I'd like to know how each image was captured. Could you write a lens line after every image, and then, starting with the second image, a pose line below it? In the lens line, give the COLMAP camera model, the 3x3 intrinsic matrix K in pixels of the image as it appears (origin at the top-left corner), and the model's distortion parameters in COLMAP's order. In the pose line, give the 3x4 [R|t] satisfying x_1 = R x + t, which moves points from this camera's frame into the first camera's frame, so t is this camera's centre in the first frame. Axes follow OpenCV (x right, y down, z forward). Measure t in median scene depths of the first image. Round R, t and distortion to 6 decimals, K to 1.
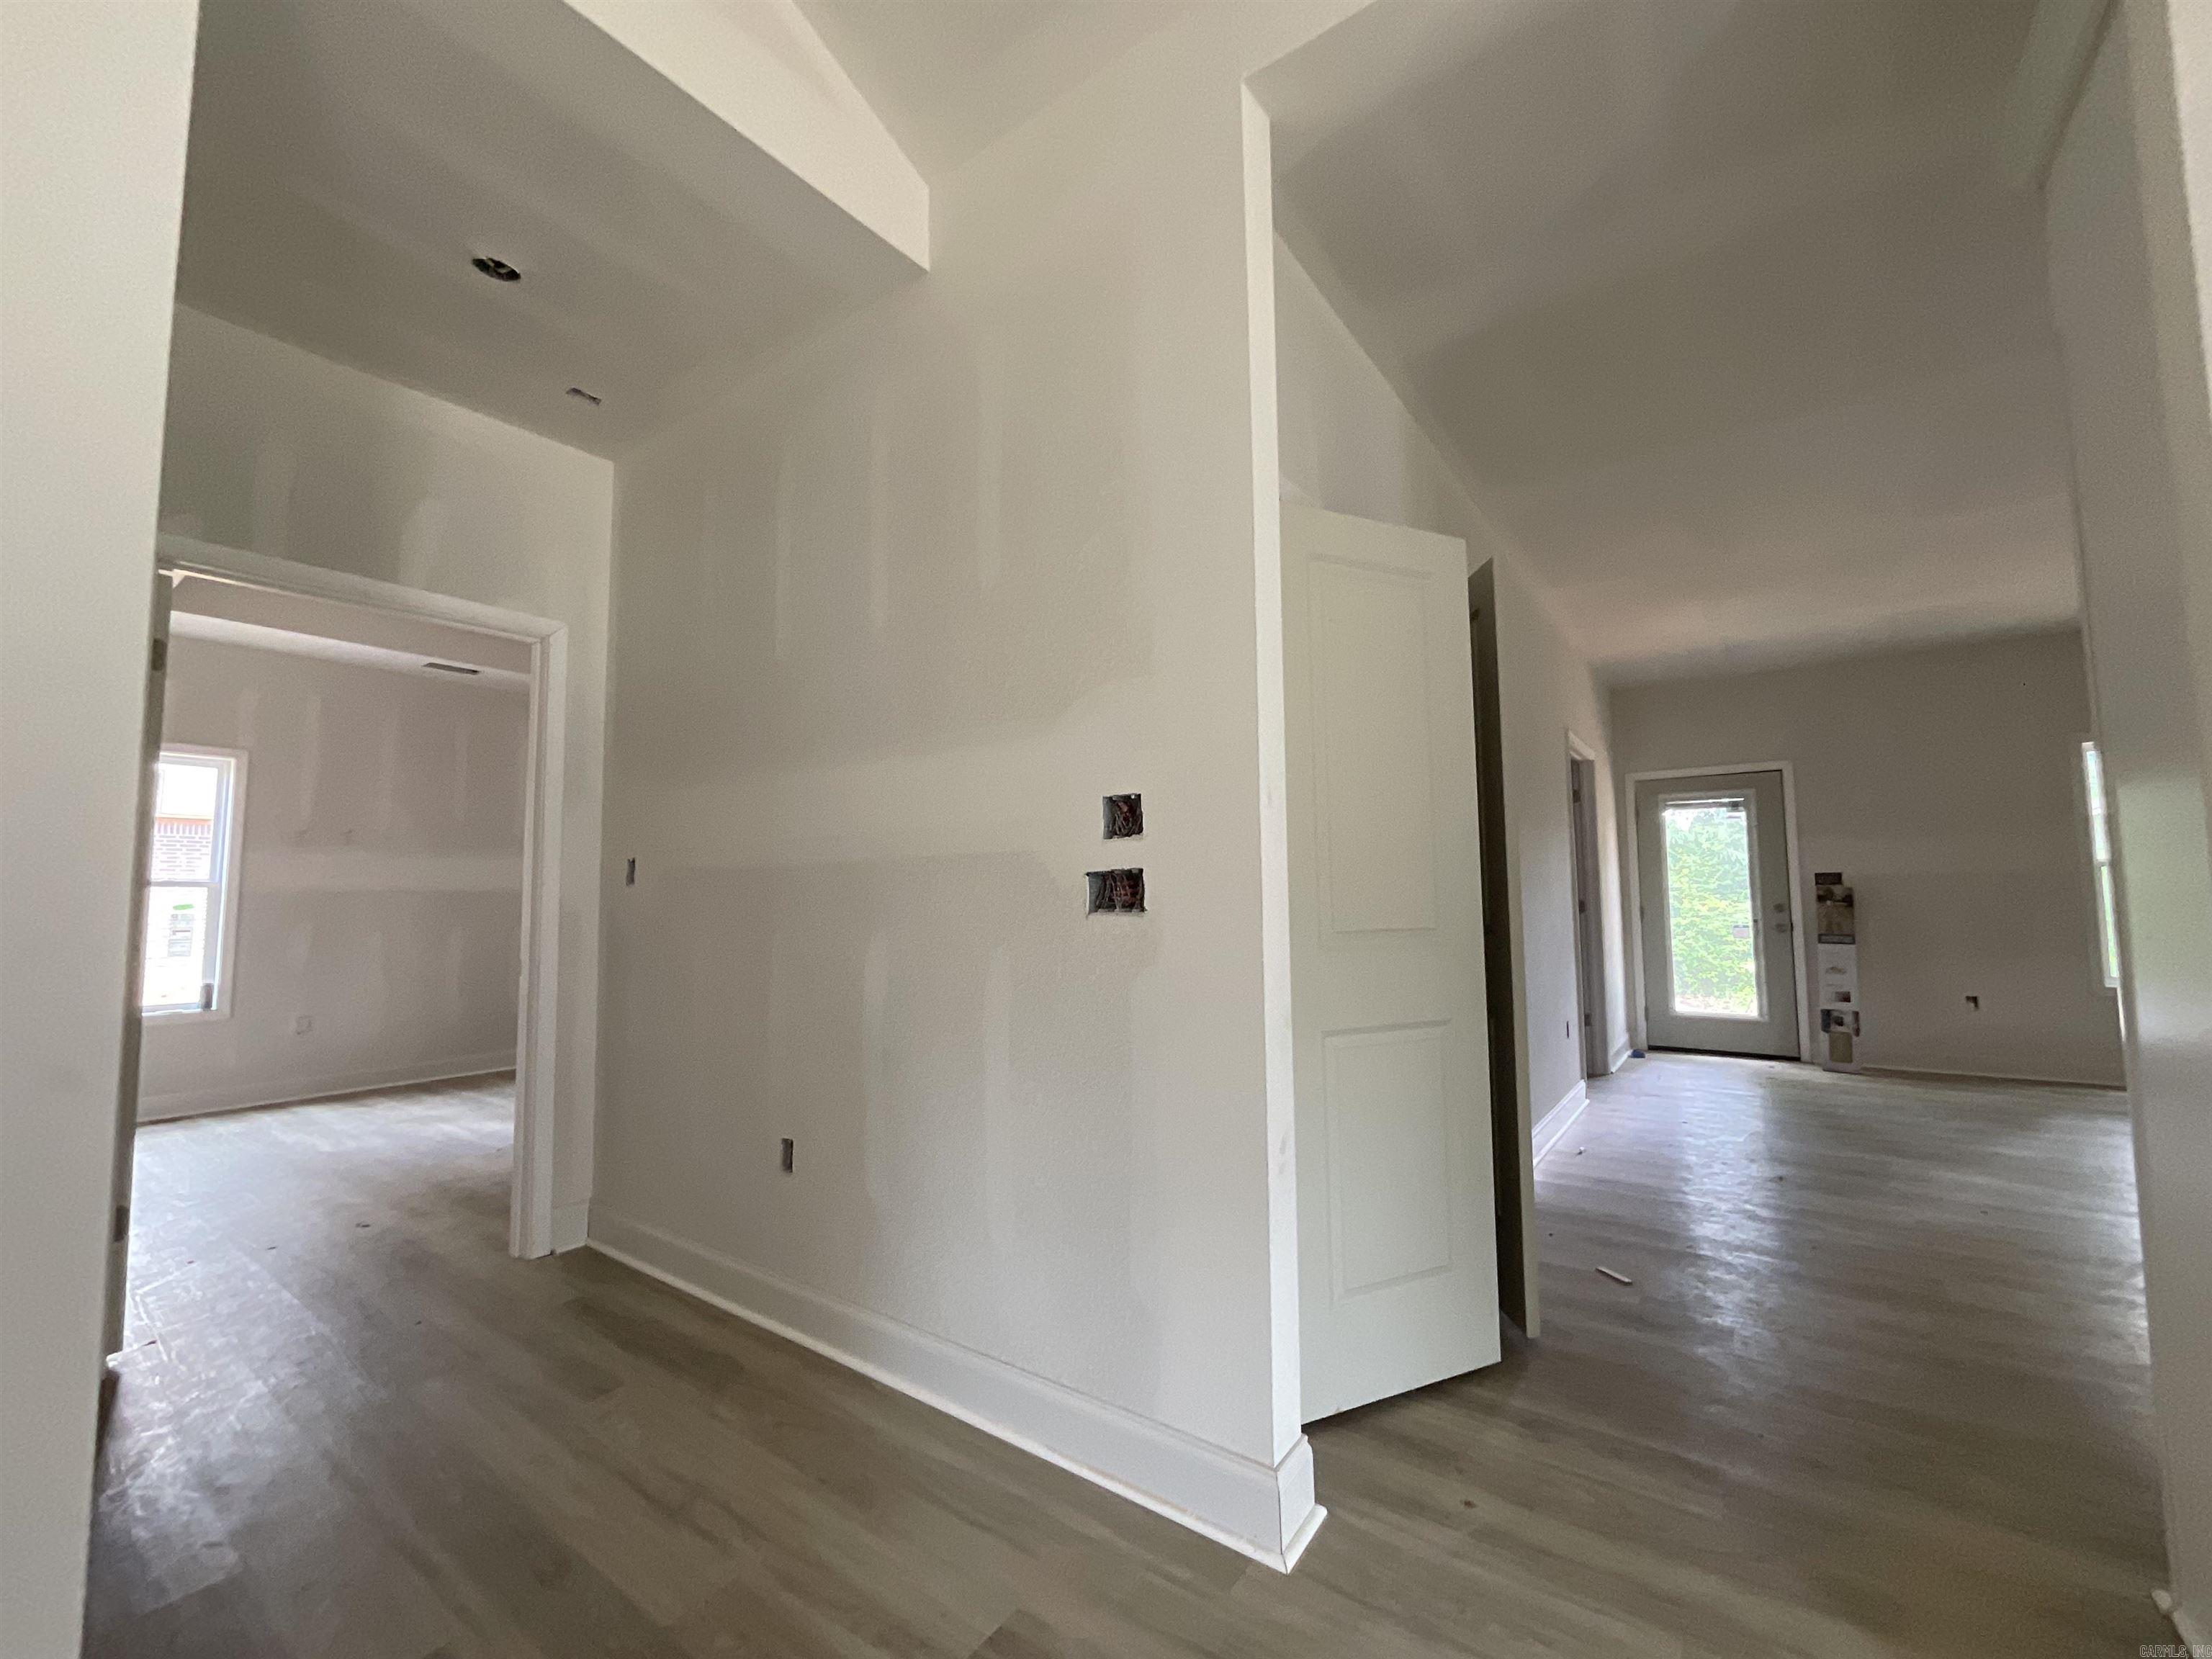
lens RADIAL K [[897.1, 0, 1123.7], [0, 897.1, 826.9], [0, 0, 1]] dist [-0.009524, 0.004486]
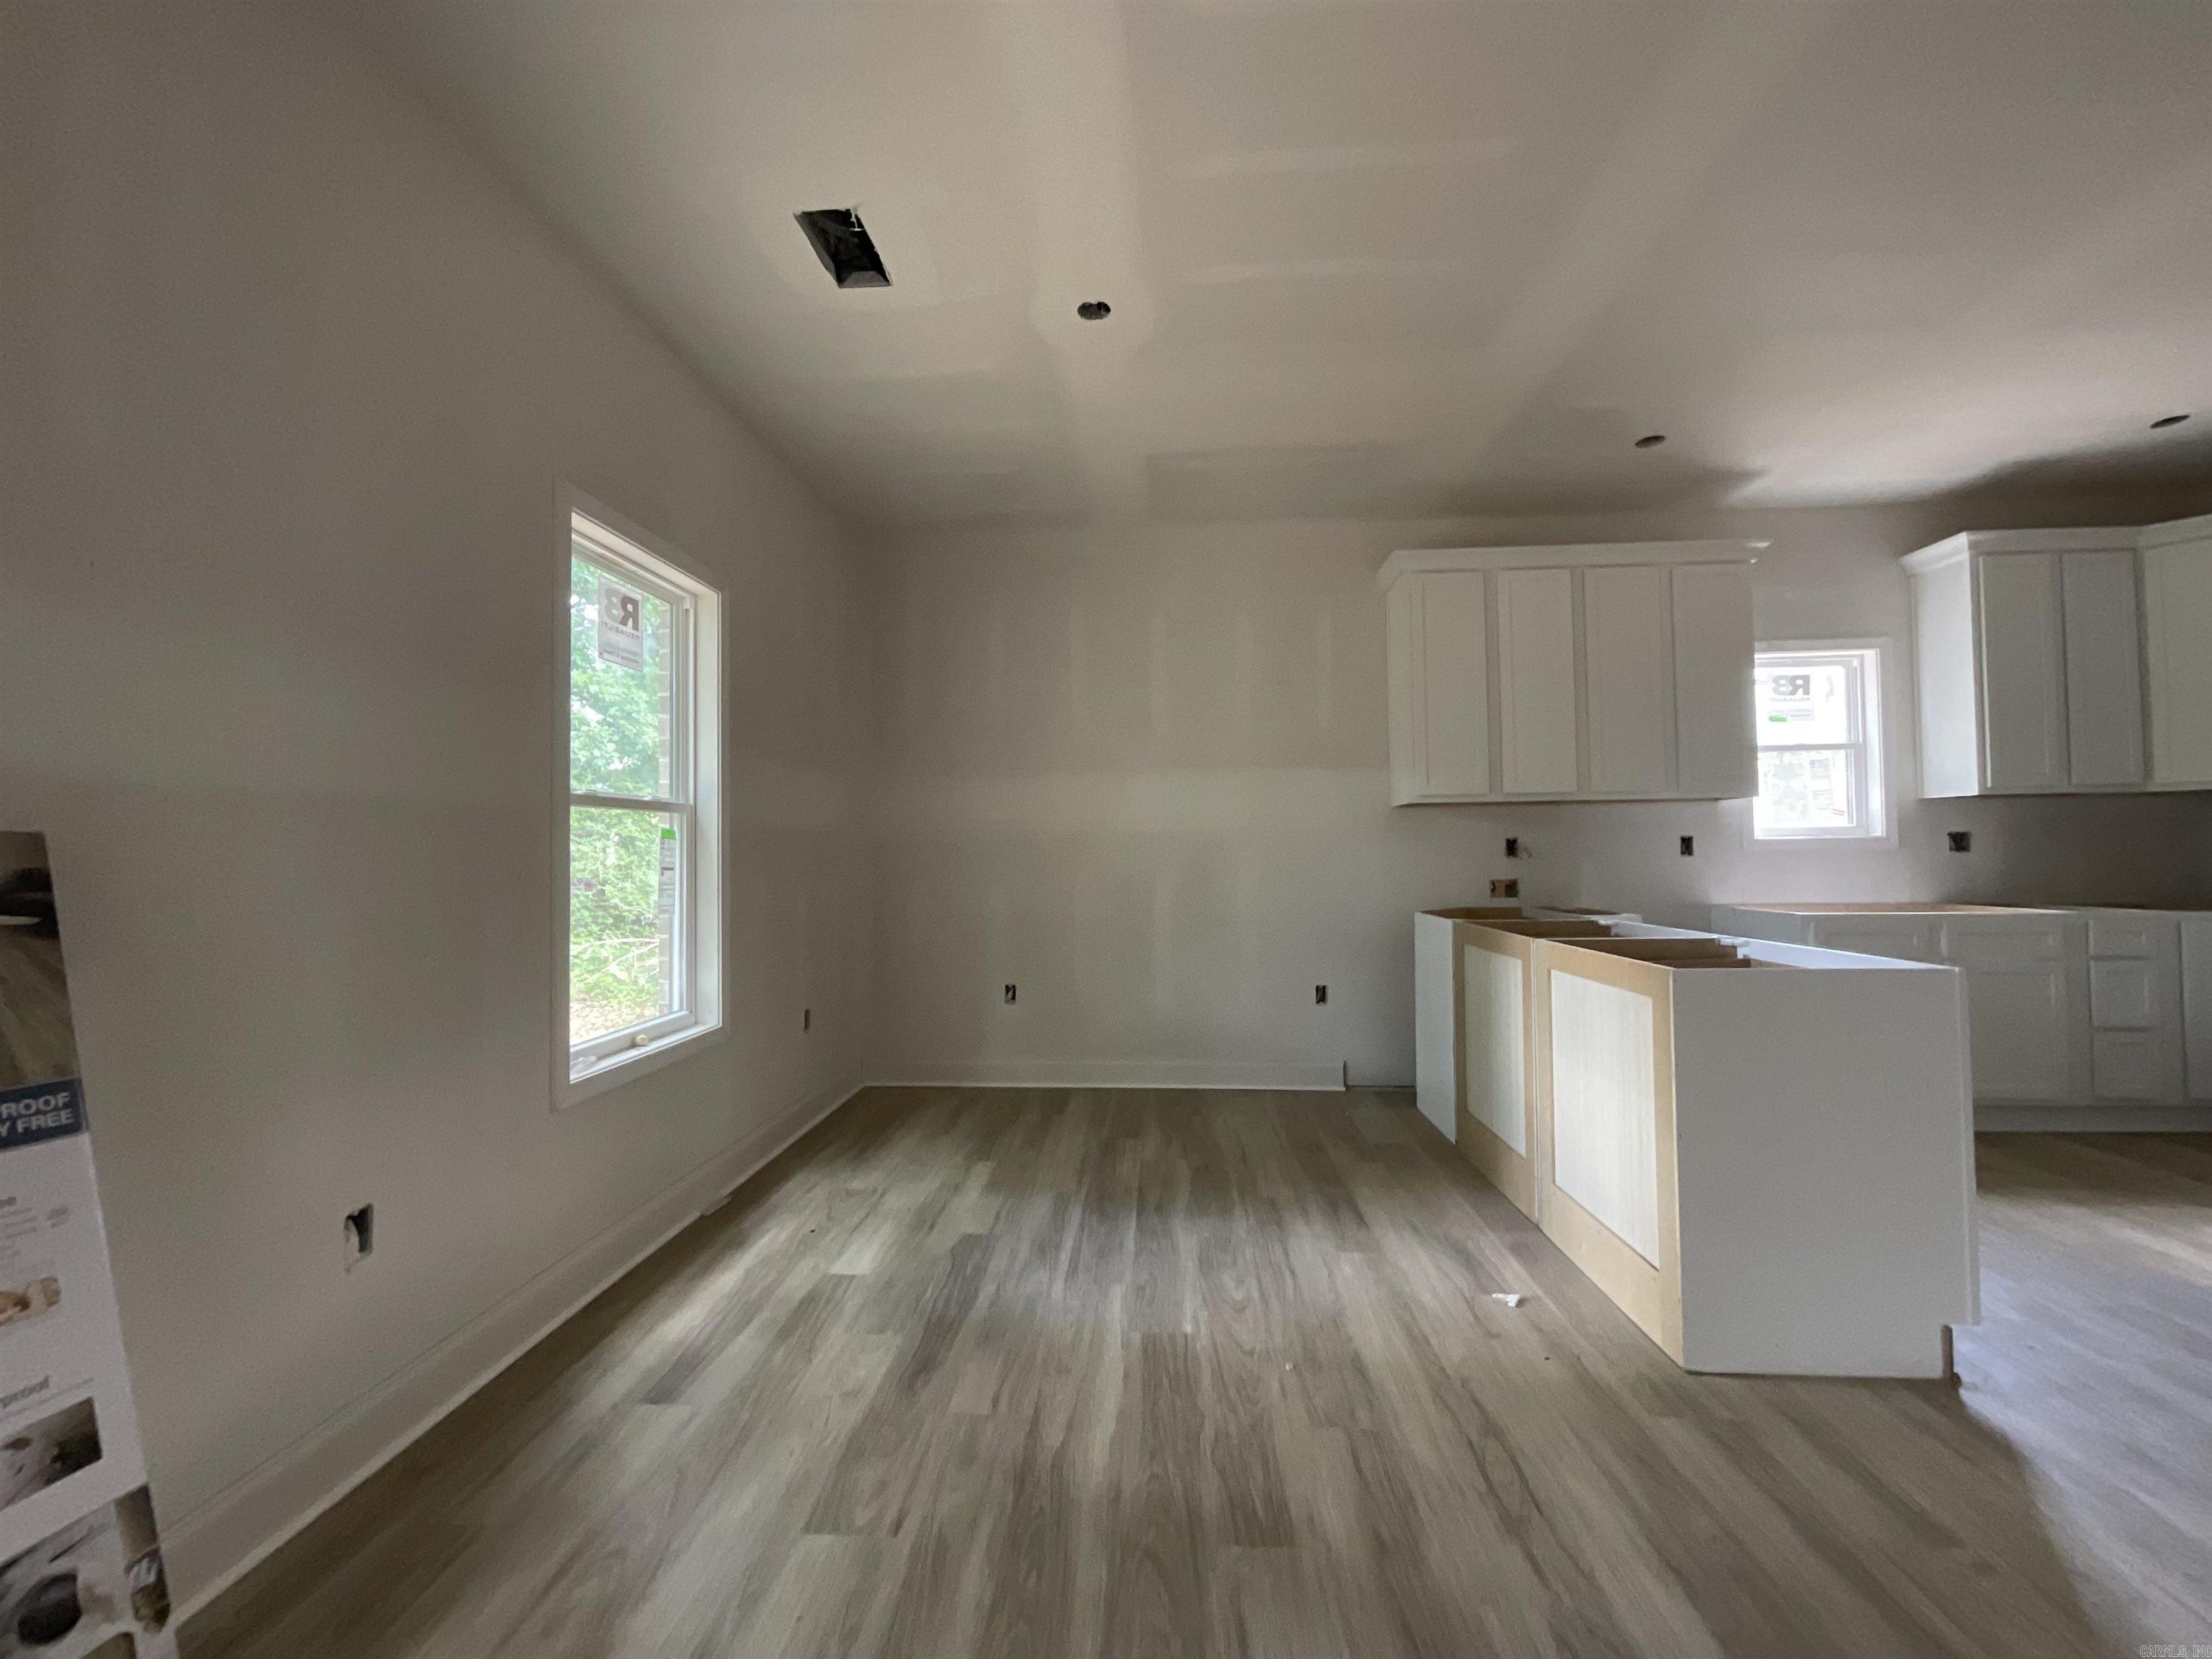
lens RADIAL K [[897.1, 0, 1107.0], [0, 897.1, 827.9], [0, 0, 1]] dist [-0.009524, 0.004486]
pose [[-0.520640, 0.041525, 0.852766, 0.535200], [-0.053095, 0.995309, -0.080882, 0.070804], [-0.852124, -0.087388, -0.515992, 0.912702]]
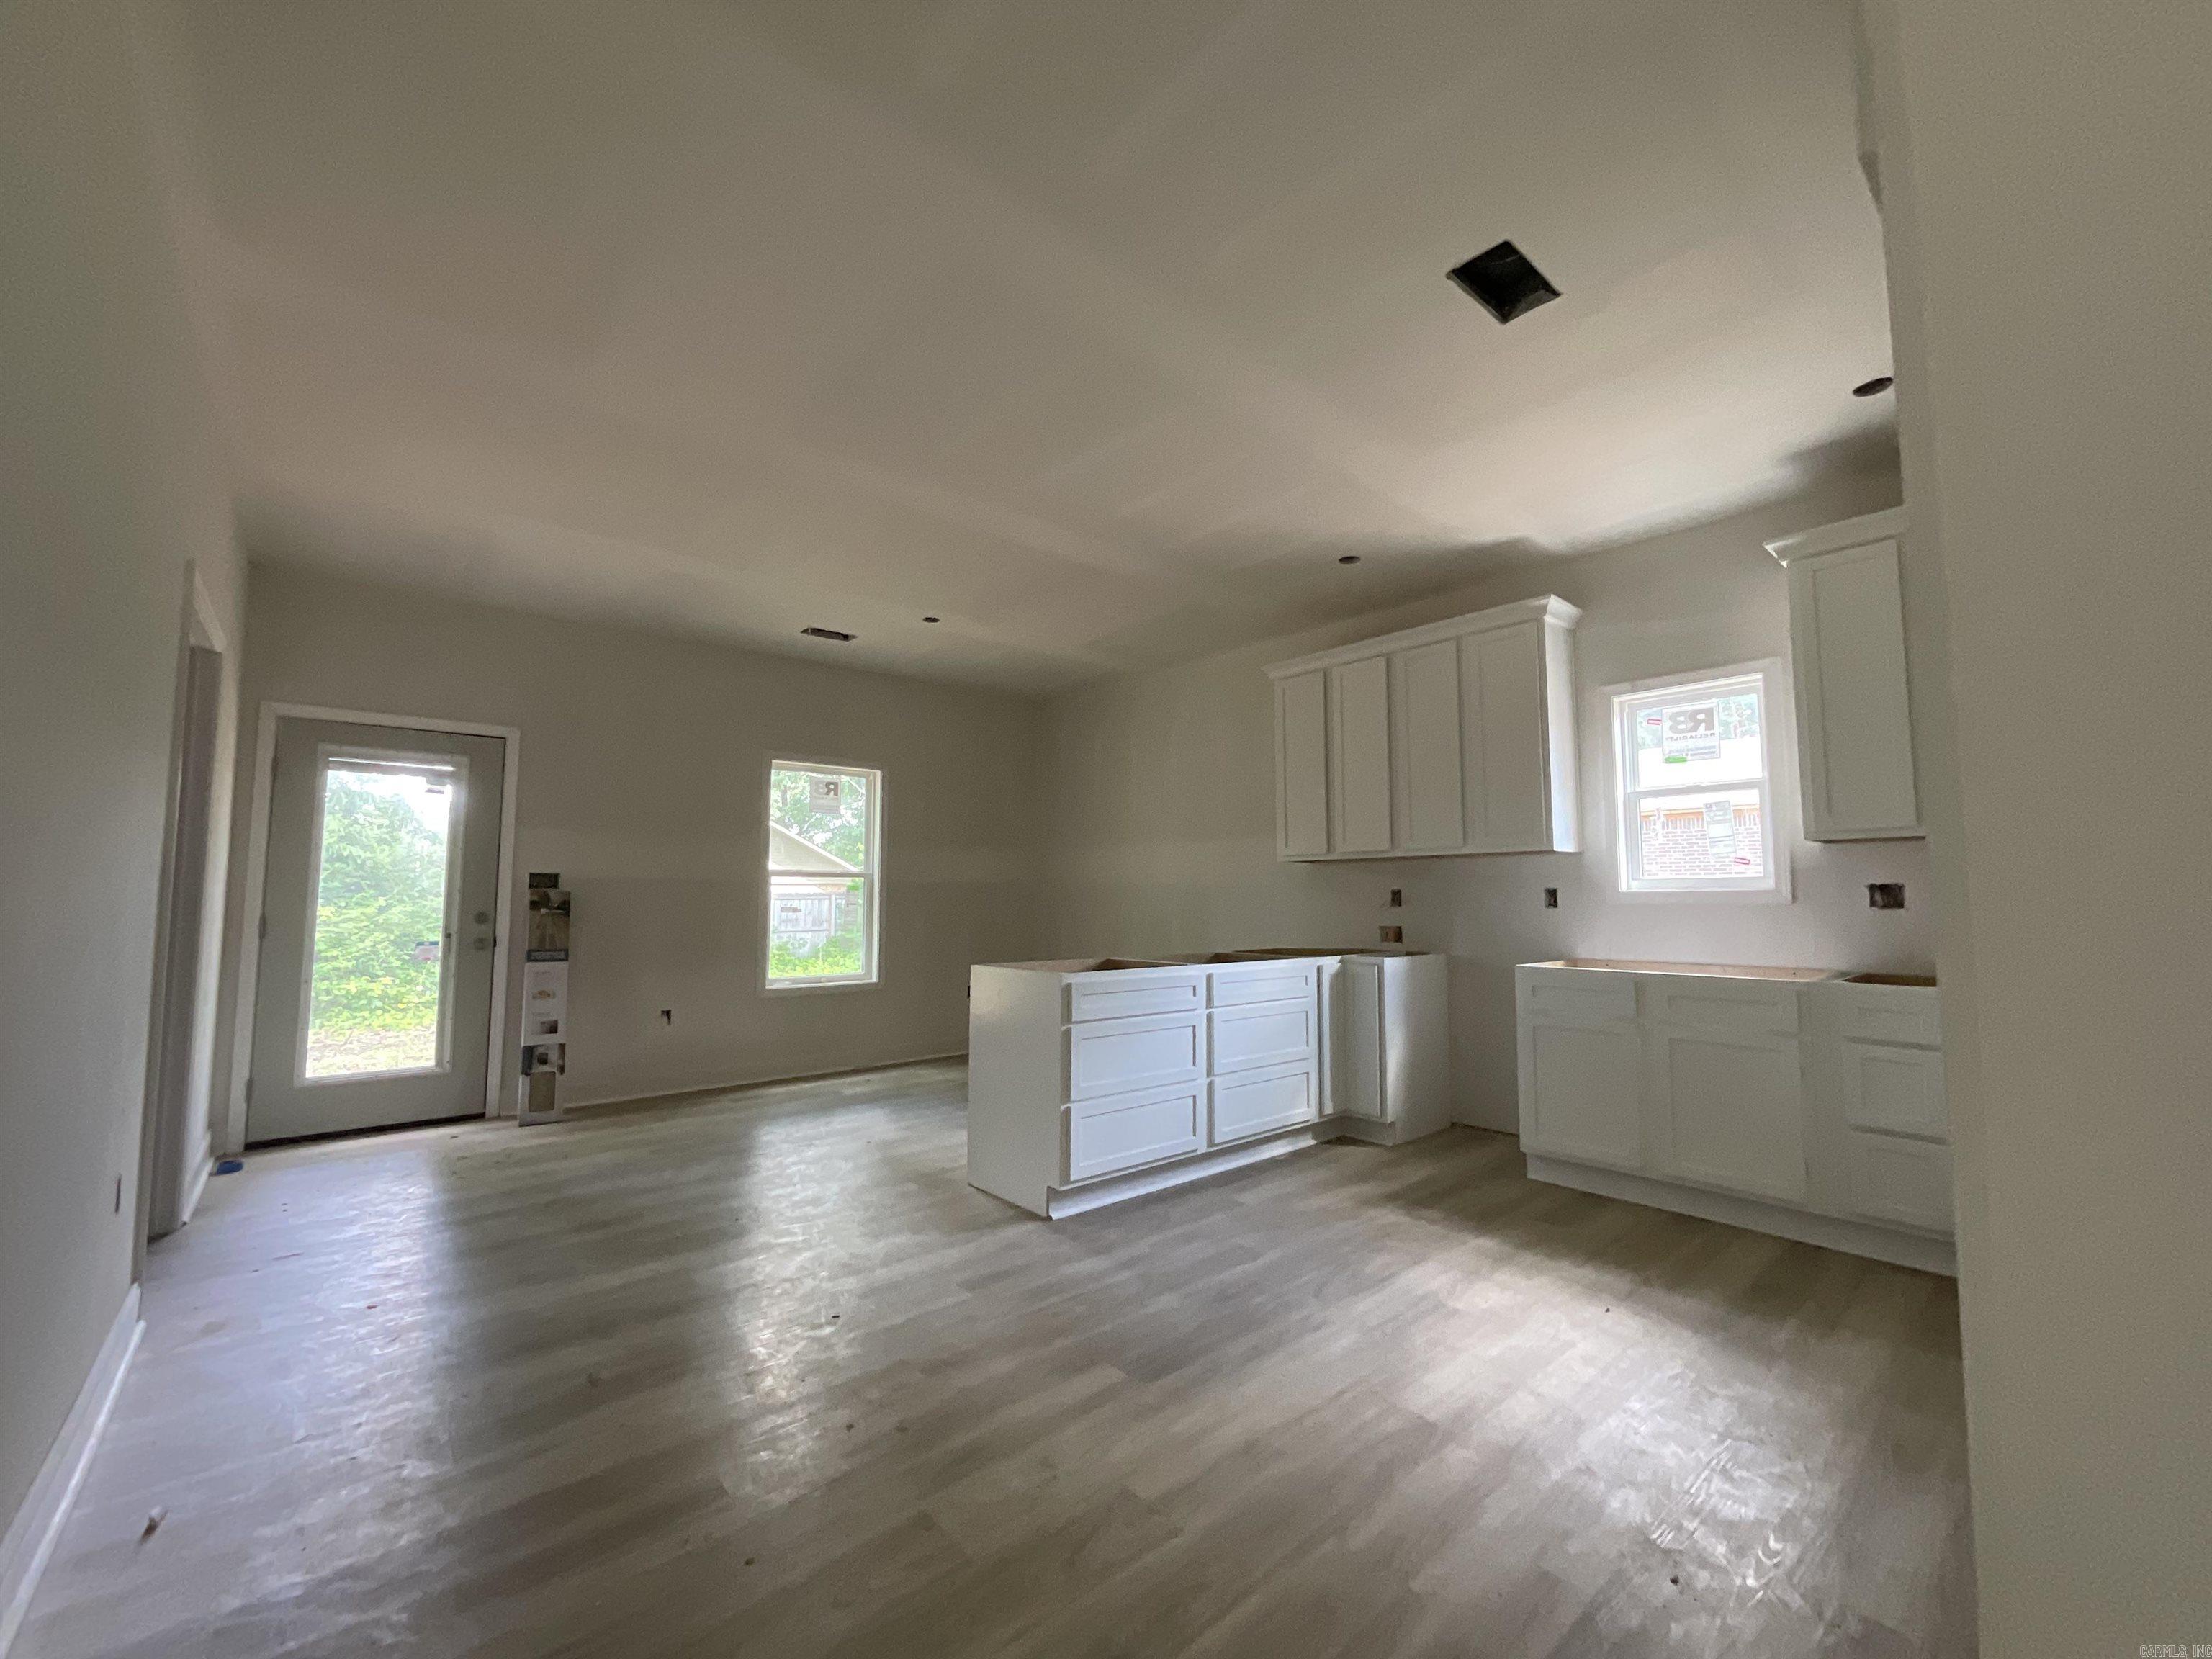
lens RADIAL K [[897.1, 0, 1106.9], [0, 897.1, 828.5], [0, 0, 1]] dist [-0.009524, 0.004486]
pose [[0.235289, 0.086219, 0.968094, 0.125910], [-0.081632, 0.994291, -0.068712, 0.025981], [-0.968491, -0.062860, 0.240984, 0.325525]]
